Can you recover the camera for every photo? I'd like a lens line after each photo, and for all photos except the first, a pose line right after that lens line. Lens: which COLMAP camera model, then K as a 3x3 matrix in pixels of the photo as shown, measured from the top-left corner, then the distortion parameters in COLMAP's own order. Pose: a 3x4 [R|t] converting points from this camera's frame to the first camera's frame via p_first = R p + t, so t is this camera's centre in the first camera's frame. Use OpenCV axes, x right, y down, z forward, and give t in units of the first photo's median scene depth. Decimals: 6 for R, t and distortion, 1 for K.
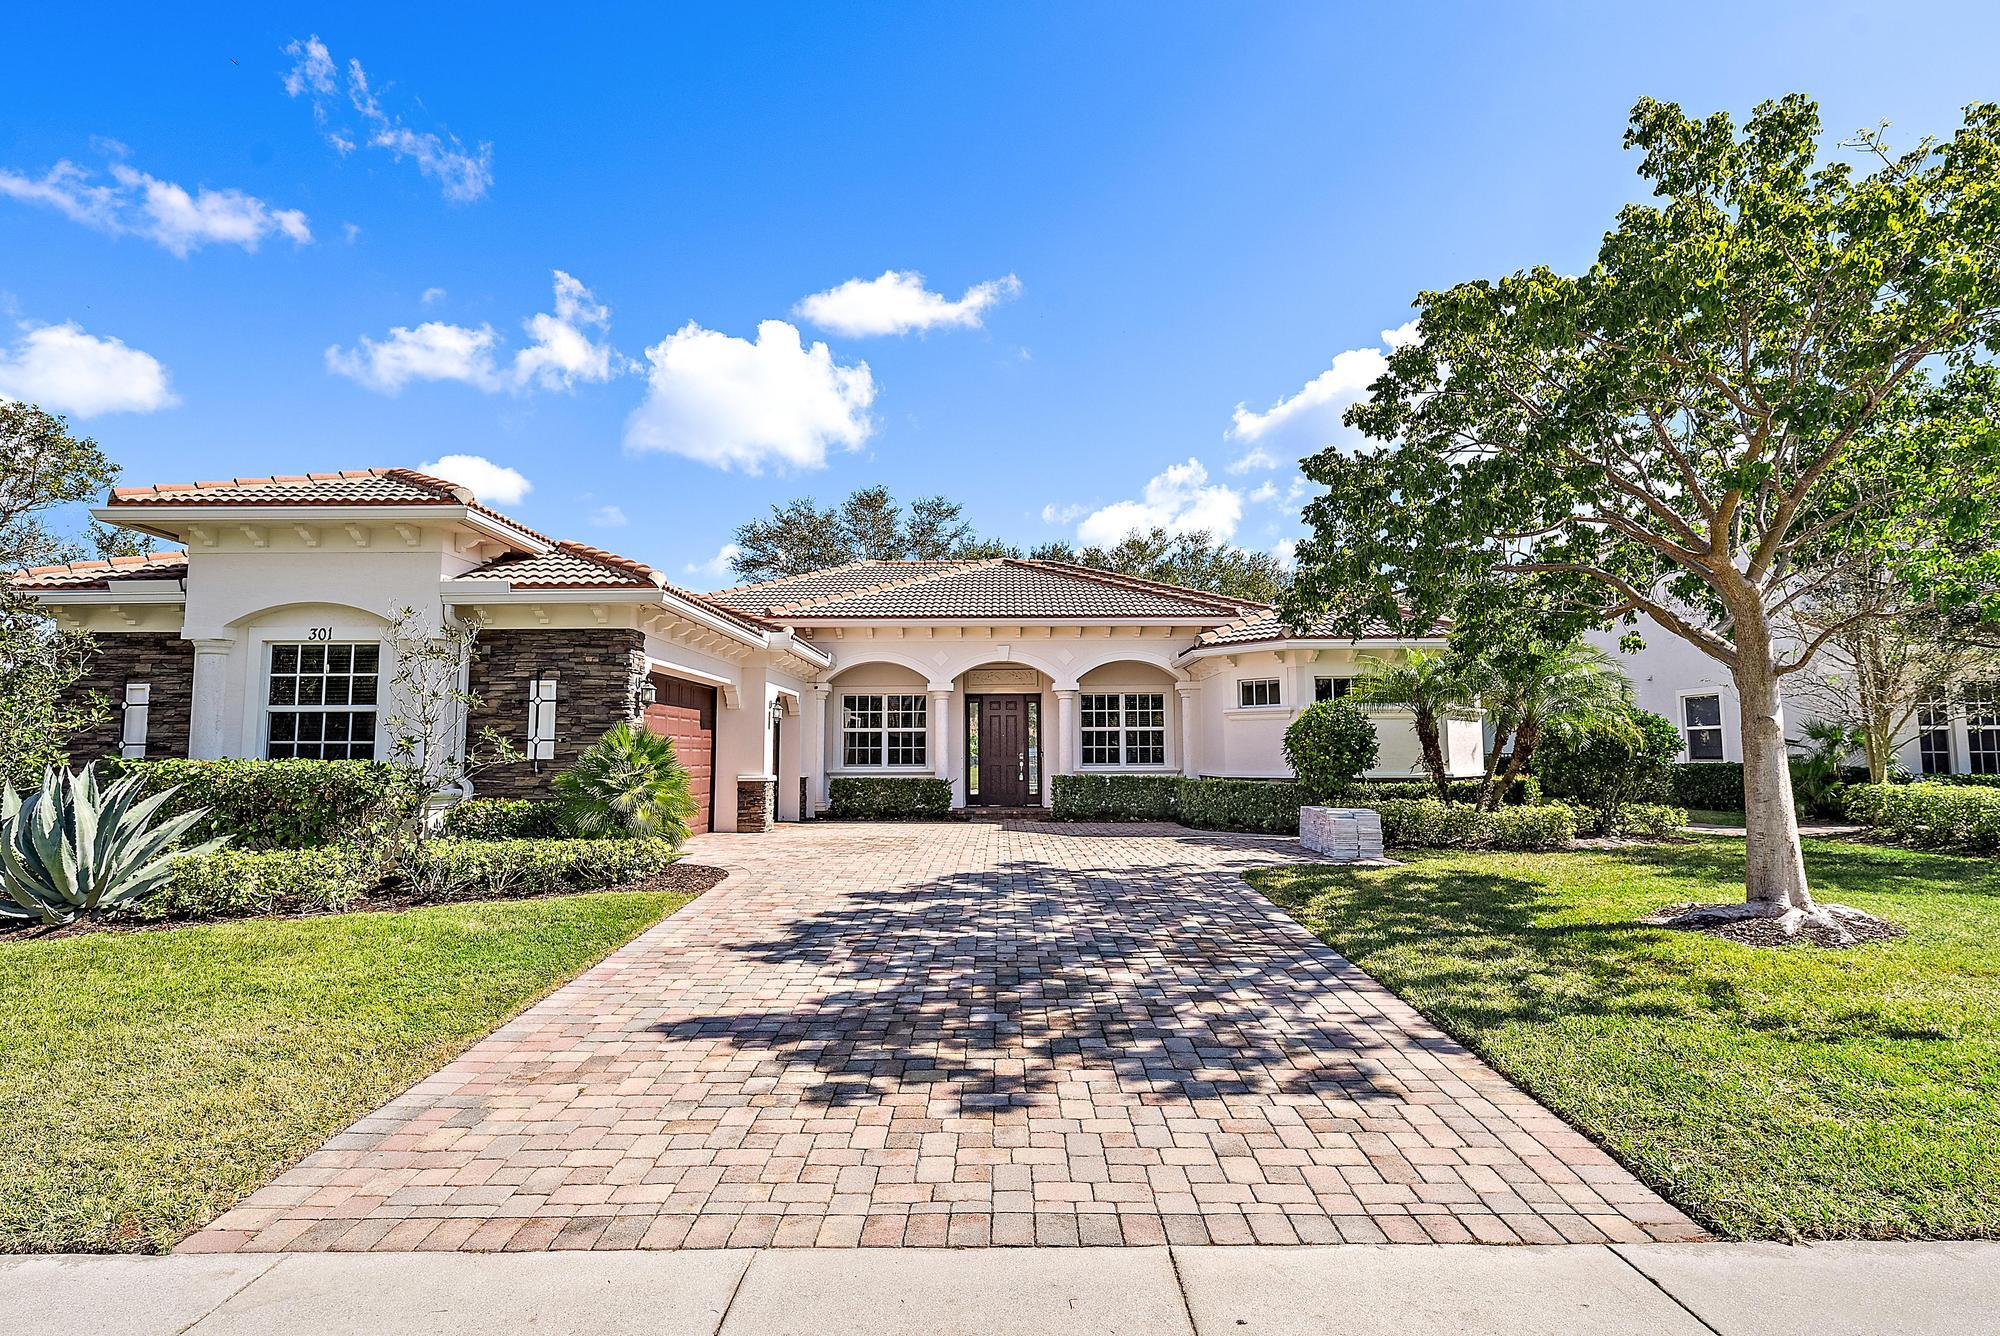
lens RADIAL K [[1084.9, 0, 1000.0], [0, 1084.9, 668.0], [0, 0, 1]] dist [0.002476, 0.000052]
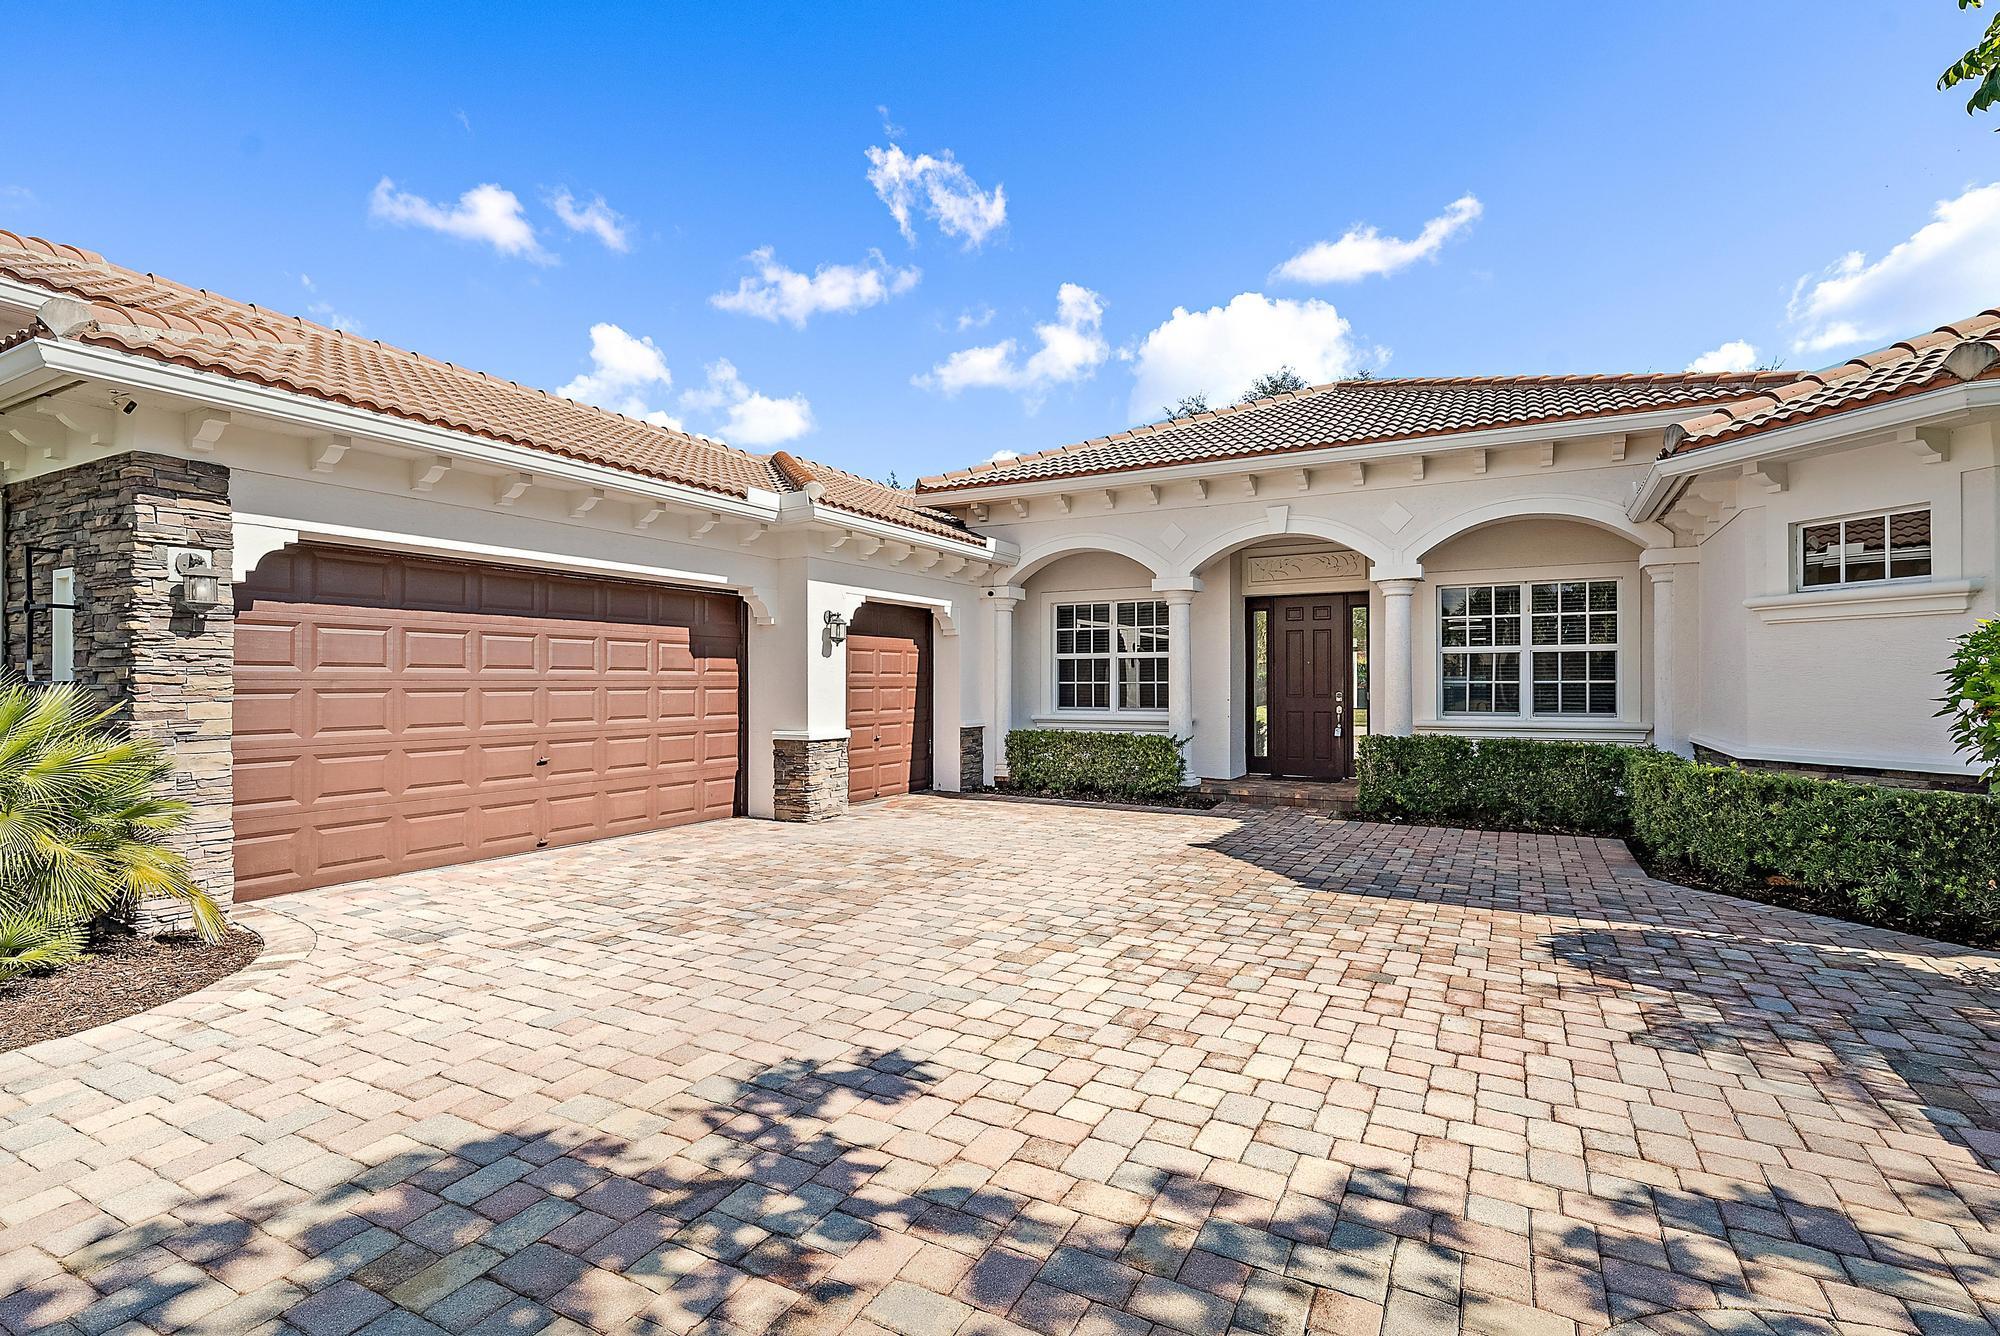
lens RADIAL K [[954.0, 0, 1000.0], [0, 954.0, 668.0], [0, 0, 1]] dist [-0.006436, -0.000747]
pose [[0.886745, -0.010756, -0.462133, 0.099968], [0.035429, 0.998370, 0.044745, 0.035384], [0.460899, -0.056050, 0.885681, 0.460043]]
